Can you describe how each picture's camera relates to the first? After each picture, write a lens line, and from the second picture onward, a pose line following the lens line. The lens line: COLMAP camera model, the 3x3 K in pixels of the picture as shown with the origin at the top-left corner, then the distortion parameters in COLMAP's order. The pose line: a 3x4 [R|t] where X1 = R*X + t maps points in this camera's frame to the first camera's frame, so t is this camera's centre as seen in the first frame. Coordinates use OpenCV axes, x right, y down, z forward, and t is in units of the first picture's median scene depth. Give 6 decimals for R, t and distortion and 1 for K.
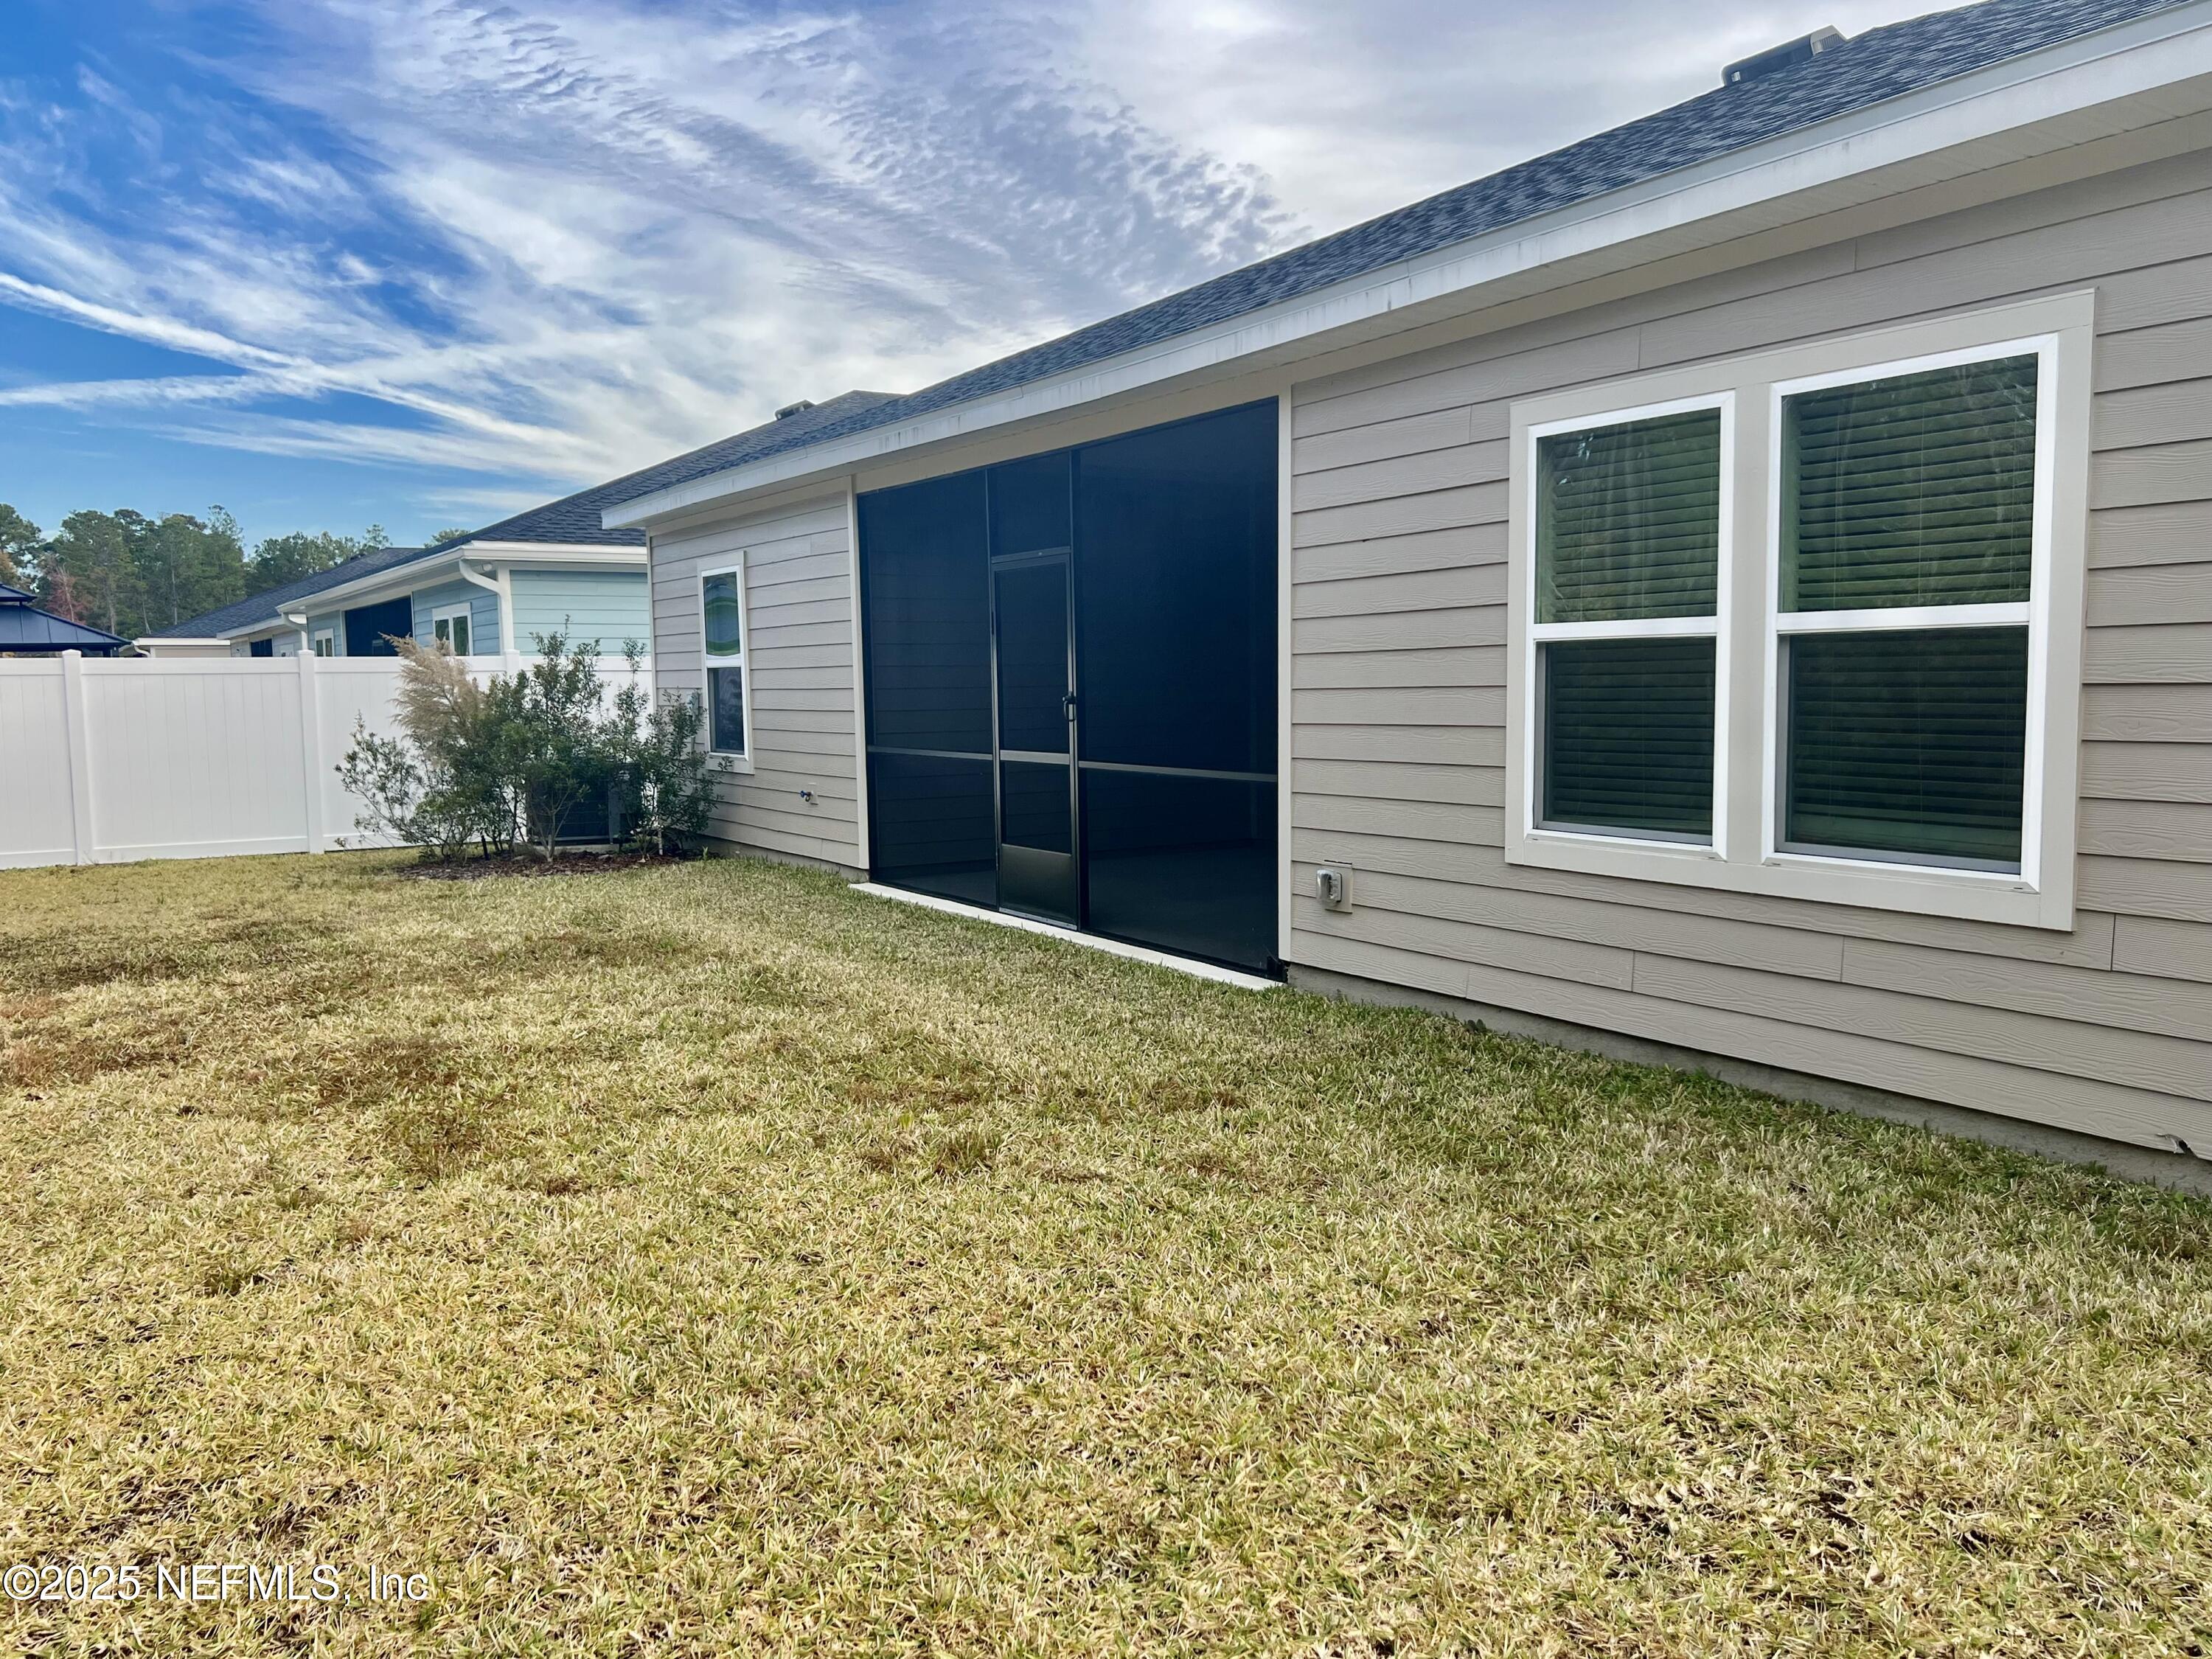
lens RADIAL K [[1960.7, 0, 1101.9], [0, 1960.7, 839.2], [0, 0, 1]] dist [0.167760, -0.410660]
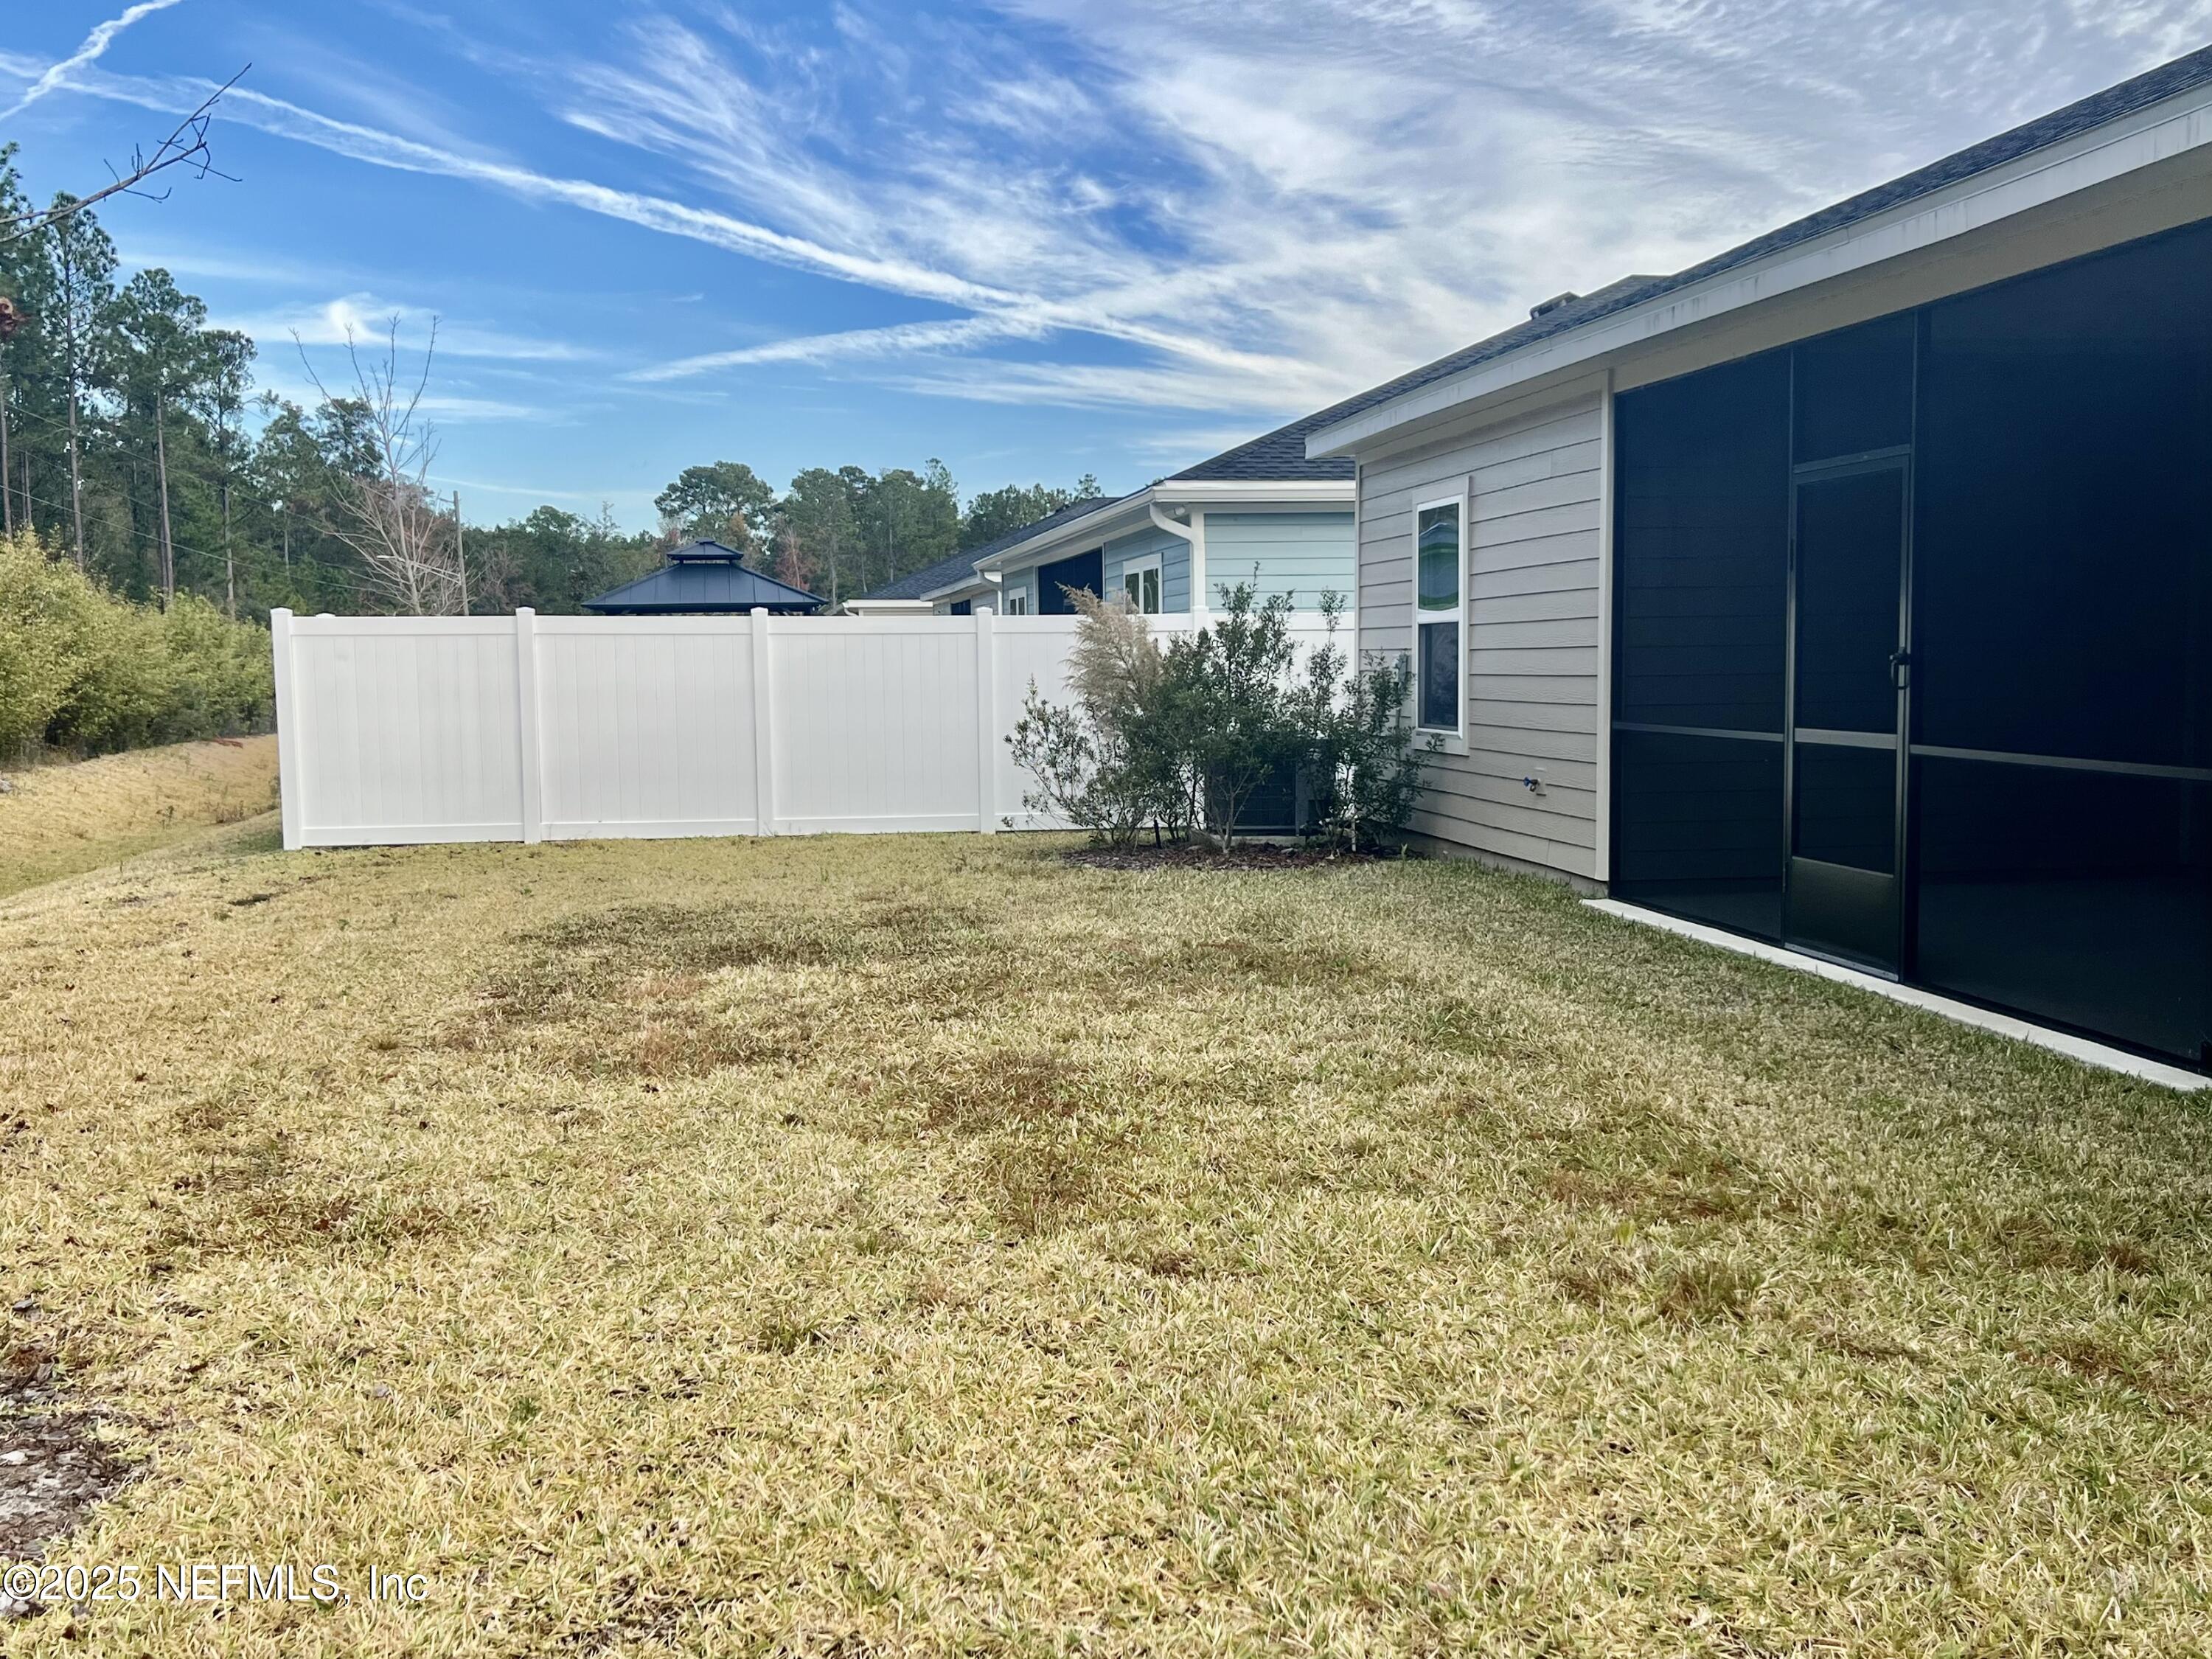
lens RADIAL K [[1960.7, 0, 1101.9], [0, 1960.7, 839.2], [0, 0, 1]] dist [0.167760, -0.410660]
pose [[0.915231, 0.040296, -0.400910, 0.011435], [-0.038552, 0.999179, 0.012418, -0.003663], [0.401081, 0.004090, 0.916033, 0.232650]]
